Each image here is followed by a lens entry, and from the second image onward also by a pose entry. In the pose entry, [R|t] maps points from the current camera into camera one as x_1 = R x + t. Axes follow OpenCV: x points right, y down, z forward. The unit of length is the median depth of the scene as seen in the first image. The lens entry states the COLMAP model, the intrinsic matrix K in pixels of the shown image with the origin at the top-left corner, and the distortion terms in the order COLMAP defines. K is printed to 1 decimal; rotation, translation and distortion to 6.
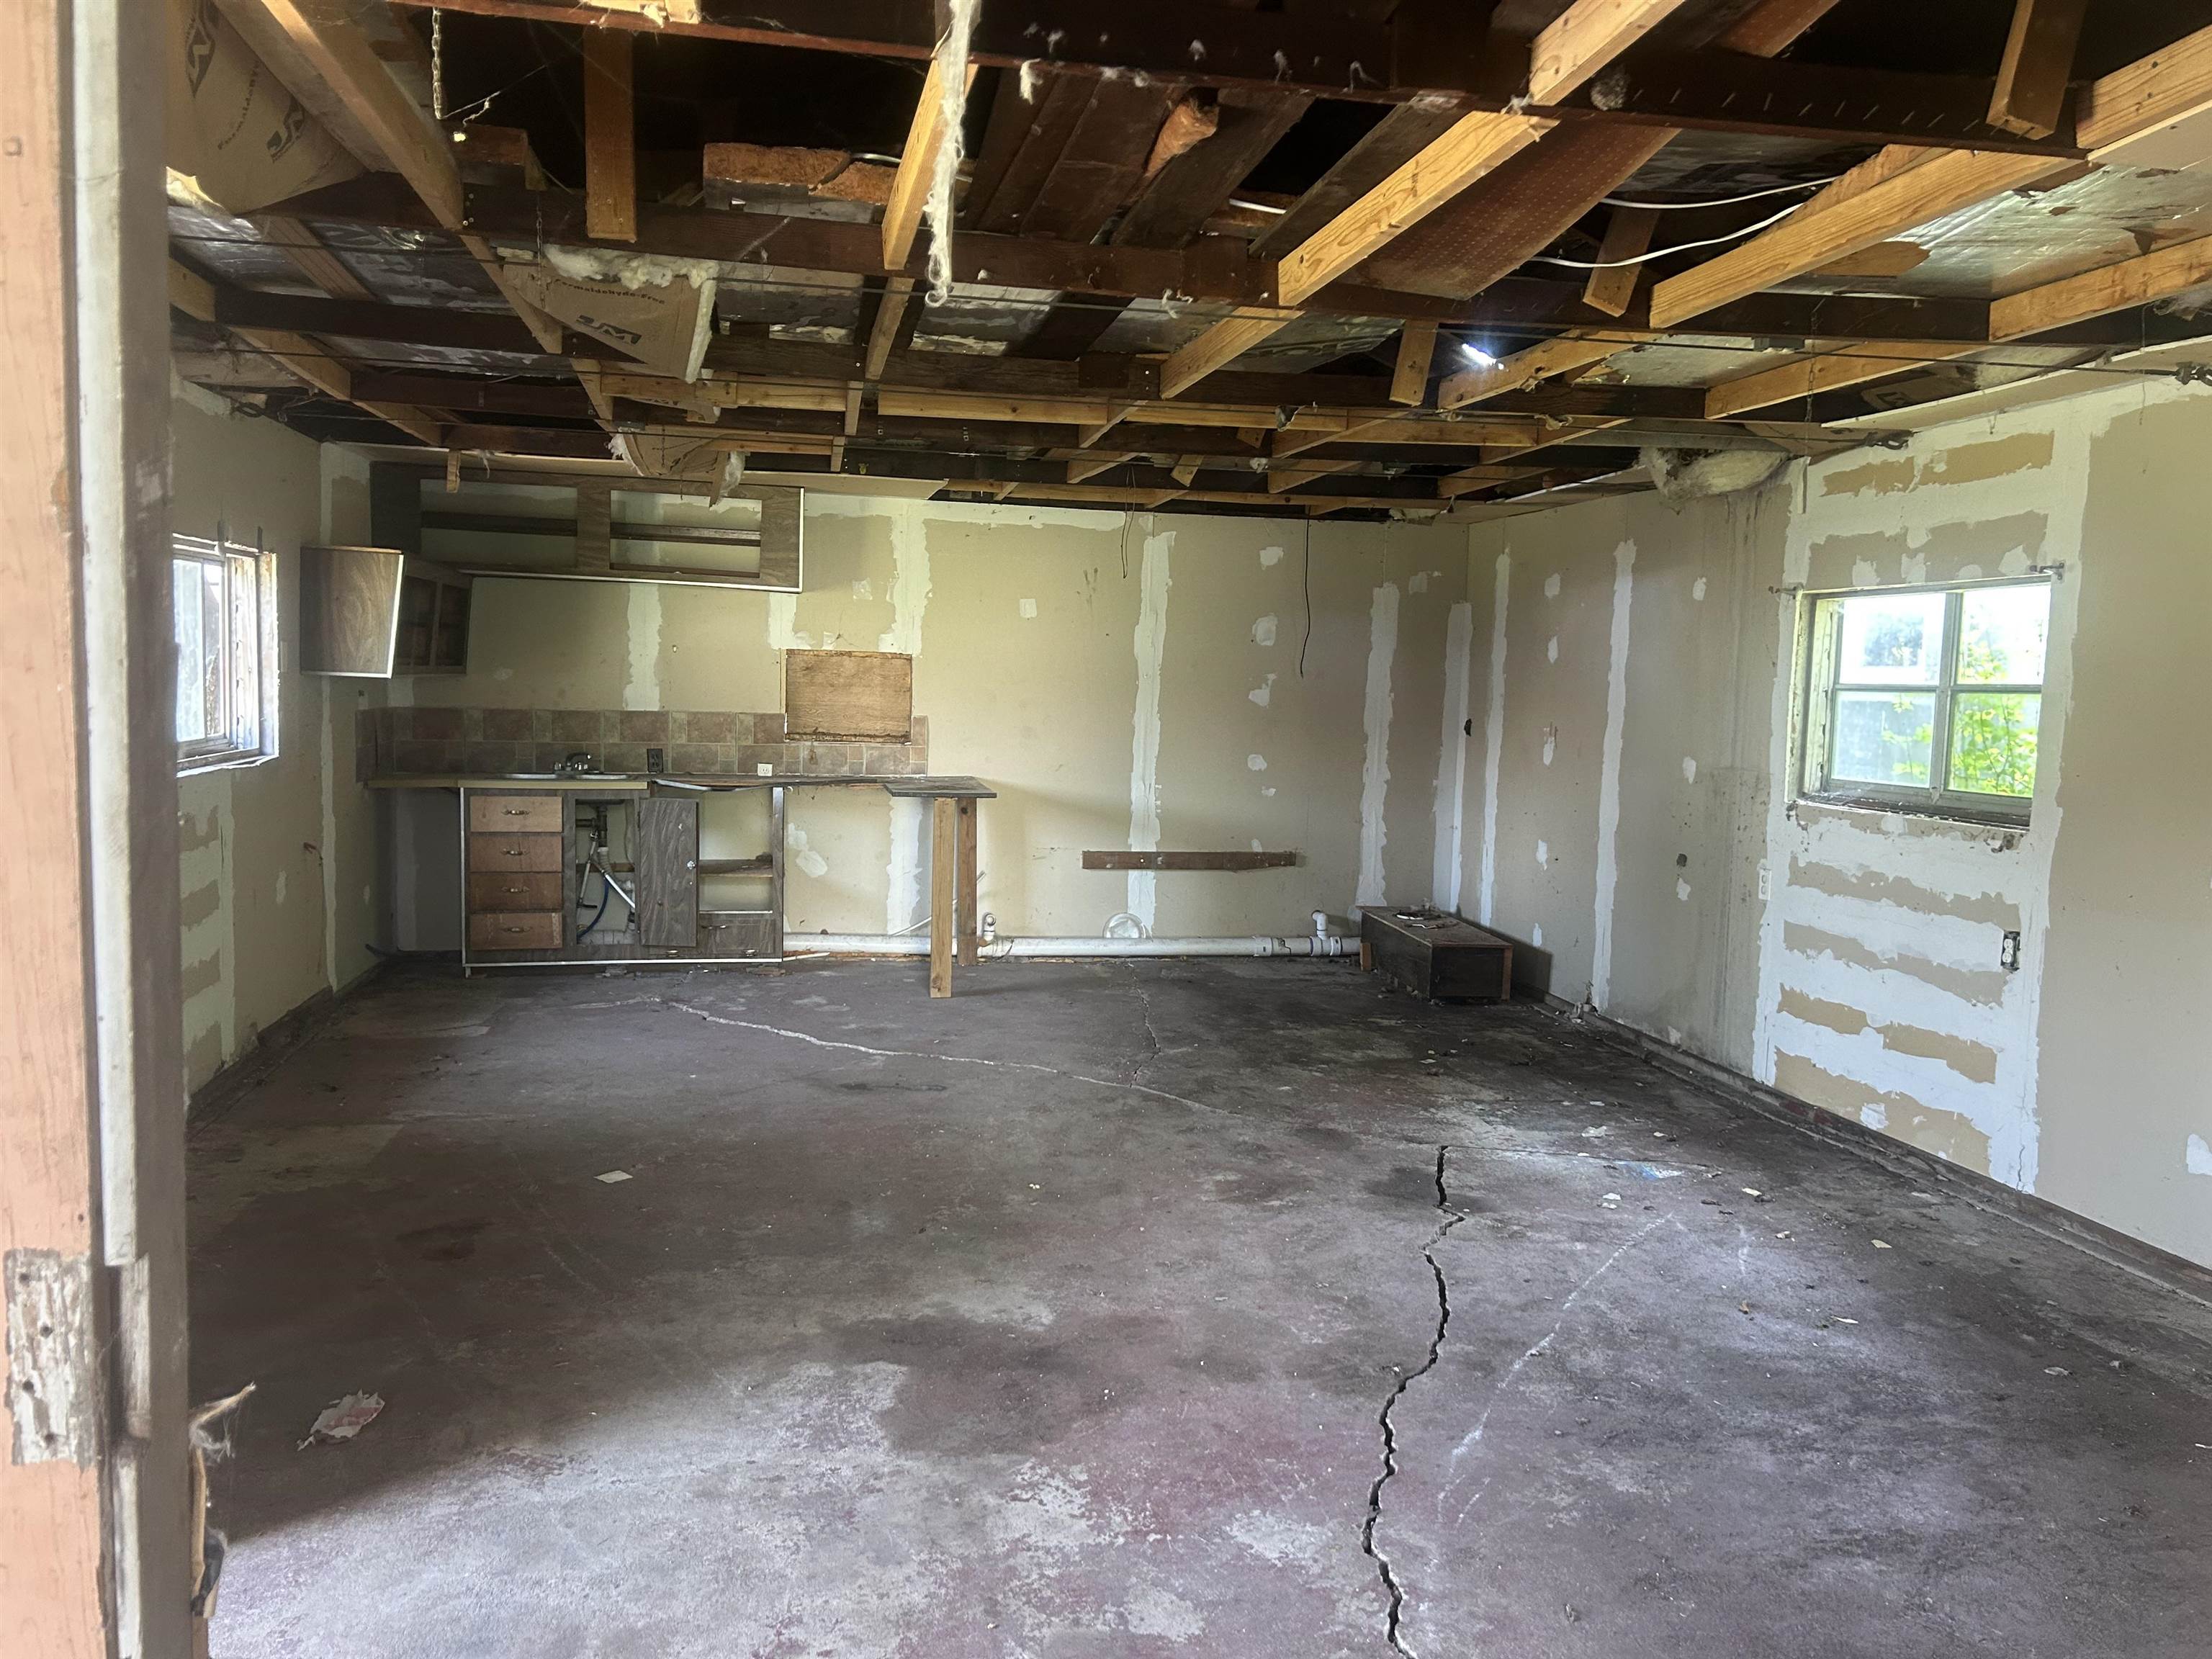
lens RADIAL K [[1646.6, 0, 1098.3], [0, 1646.6, 830.0], [0, 0, 1]] dist [0.047498, -0.055732]
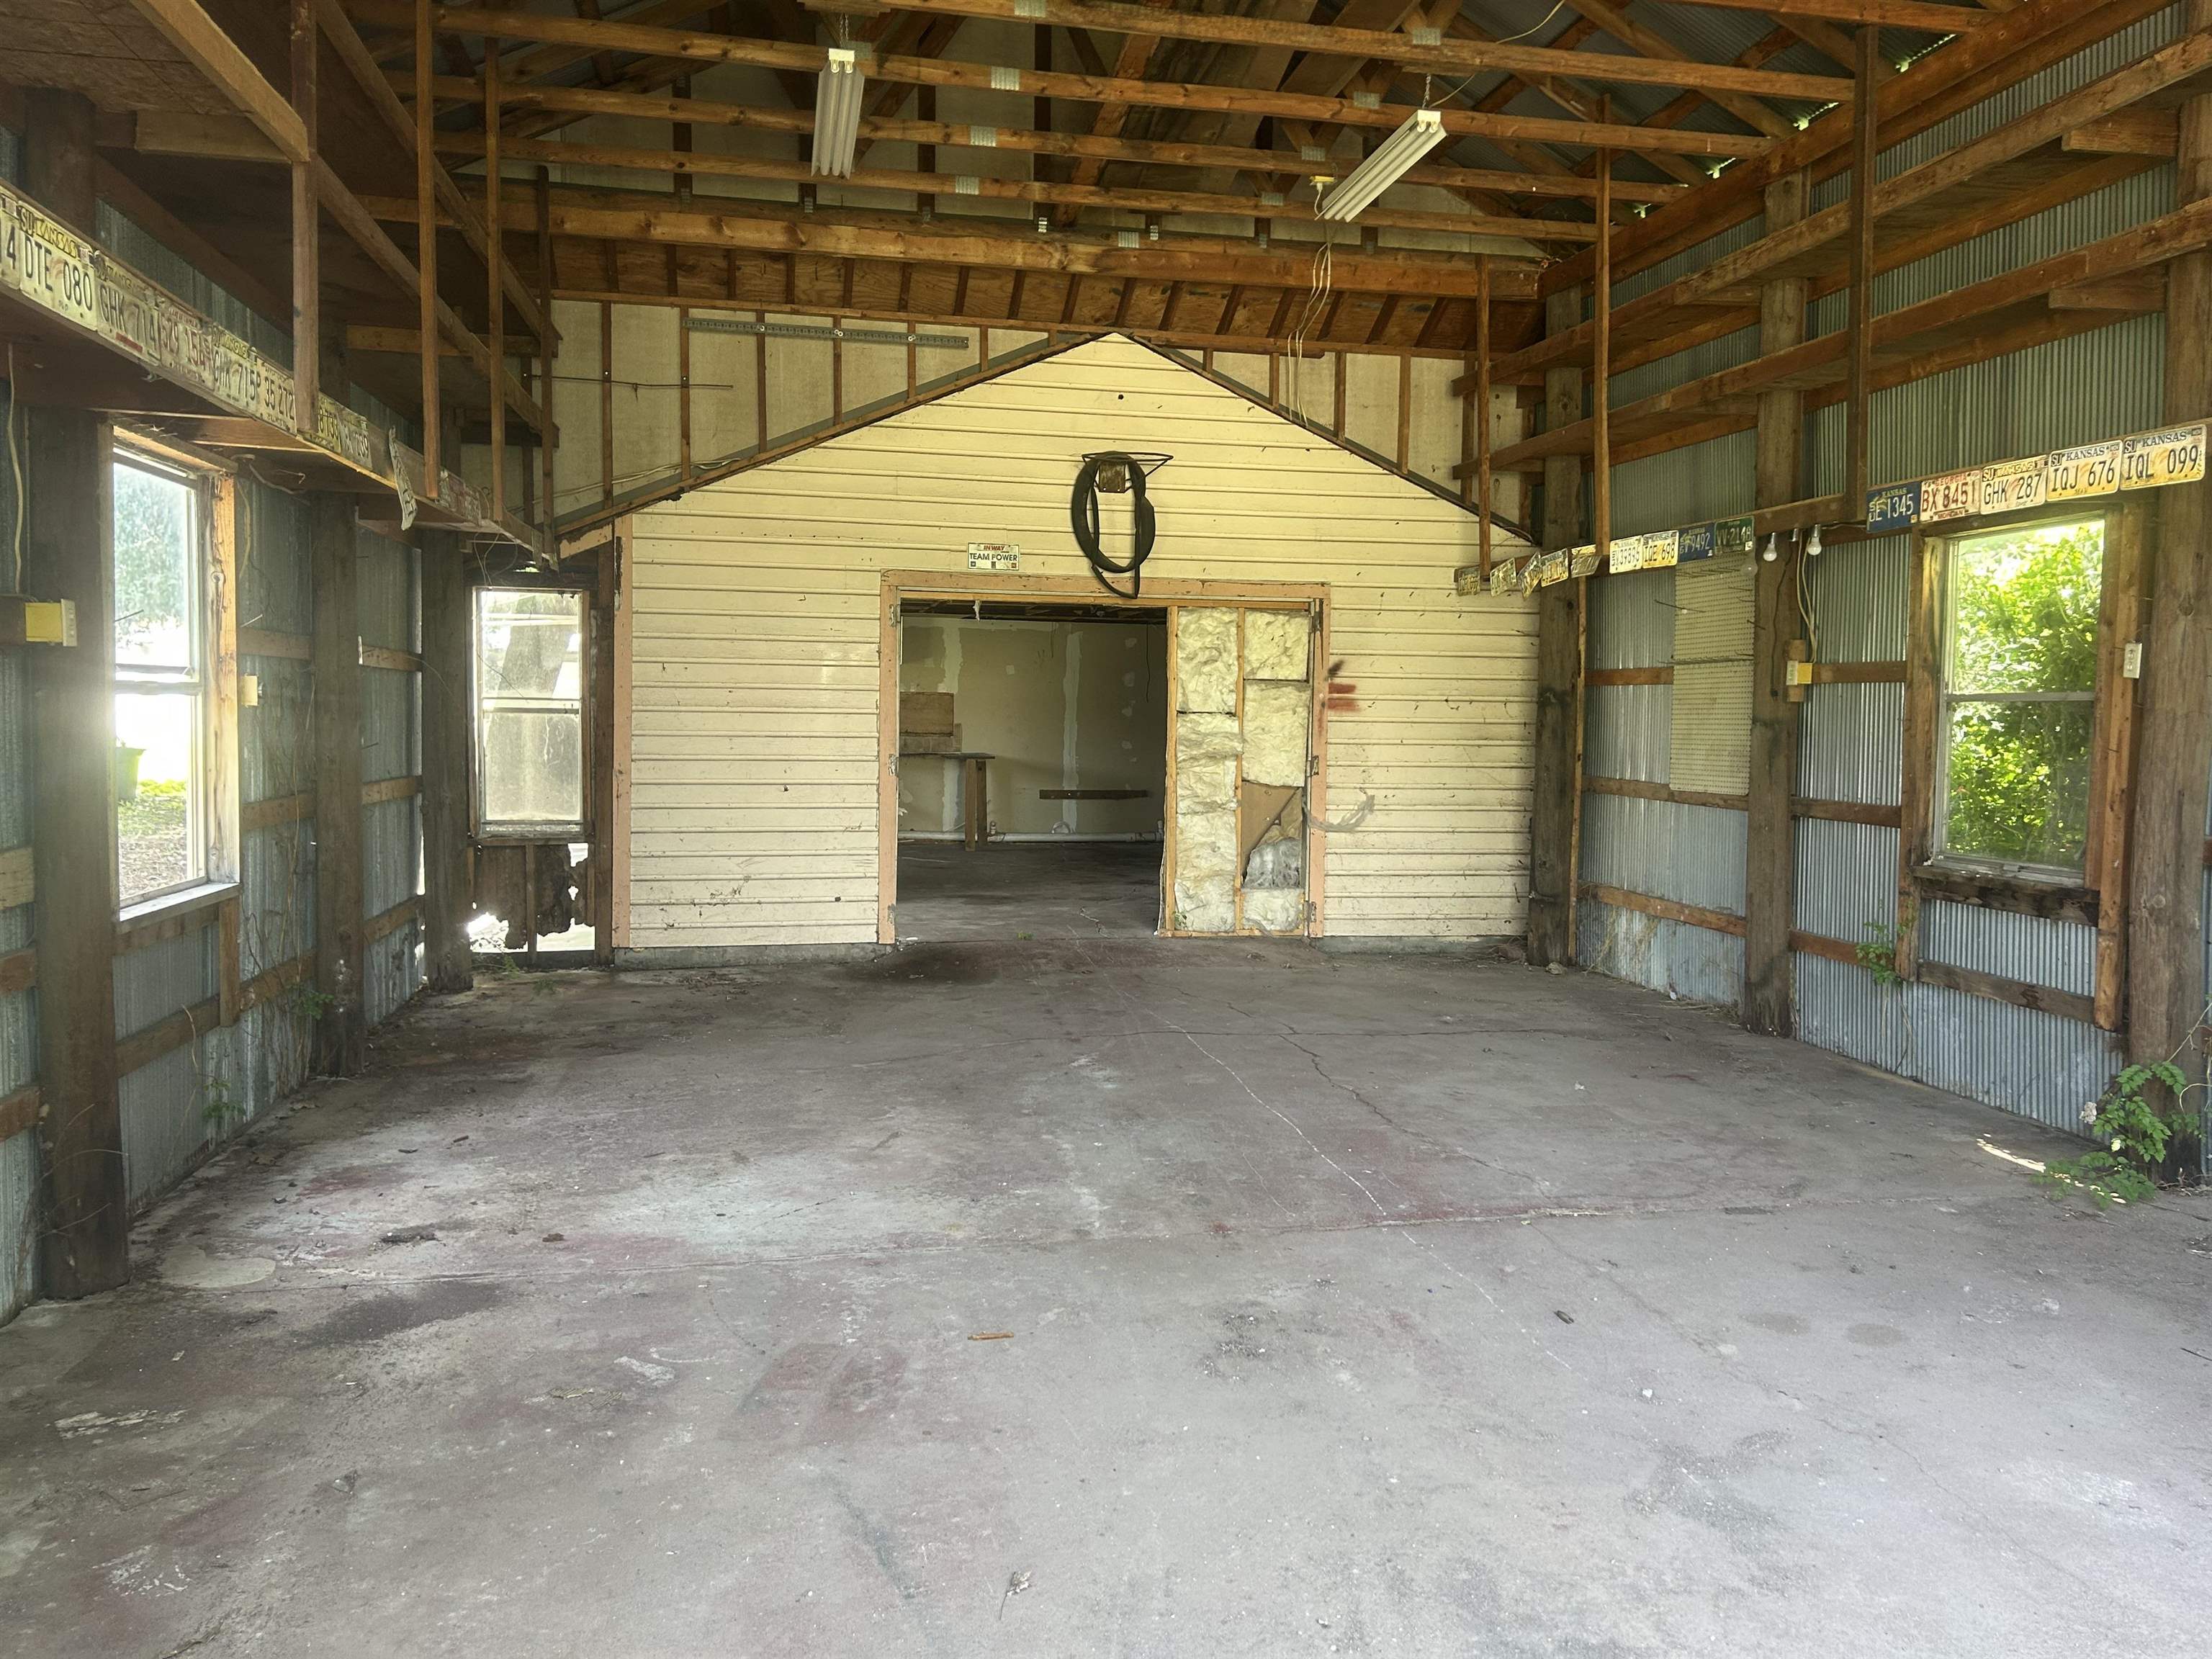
lens RADIAL K [[1646.6, 0, 1114.3], [0, 1646.6, 827.2], [0, 0, 1]] dist [0.047498, -0.055732]
pose [[0.999931, -0.011326, -0.003104, 0.088714], [0.011306, 0.999917, -0.006239, 0.072832], [0.003175, 0.006203, 0.999976, -1.019784]]
